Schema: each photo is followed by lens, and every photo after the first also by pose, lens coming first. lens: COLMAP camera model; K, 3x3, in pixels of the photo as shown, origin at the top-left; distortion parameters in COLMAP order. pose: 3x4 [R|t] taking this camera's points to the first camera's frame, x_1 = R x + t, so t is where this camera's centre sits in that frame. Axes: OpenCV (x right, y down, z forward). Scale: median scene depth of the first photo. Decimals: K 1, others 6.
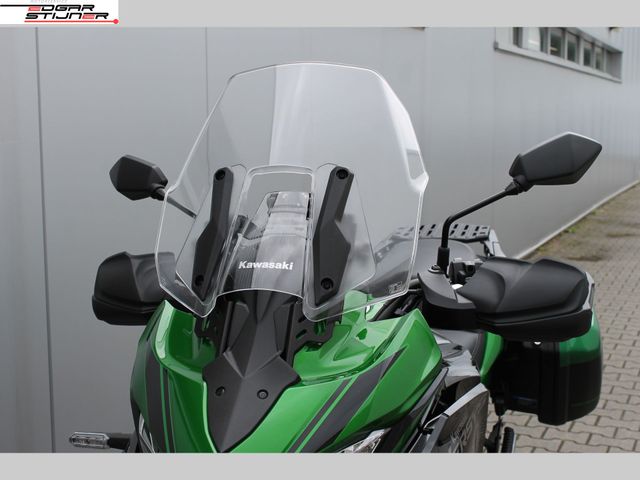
lens RADIAL K [[902.1, 0, 320.1], [0, 902.1, 238.8], [0, 0, 1]] dist [0.049940, 0.000000]
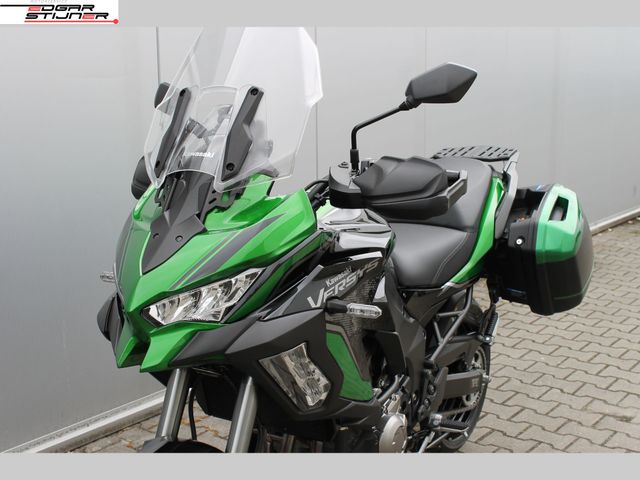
lens RADIAL K [[857.3, 0, 320.0], [0, 857.3, 240.4], [0, 0, 1]] dist [-0.174830, 0.000000]
pose [[0.967496, 0.044760, -0.248892, 0.438998], [-0.026293, 0.996682, 0.077031, 0.051570], [0.251514, -0.067983, 0.965463, -0.262286]]
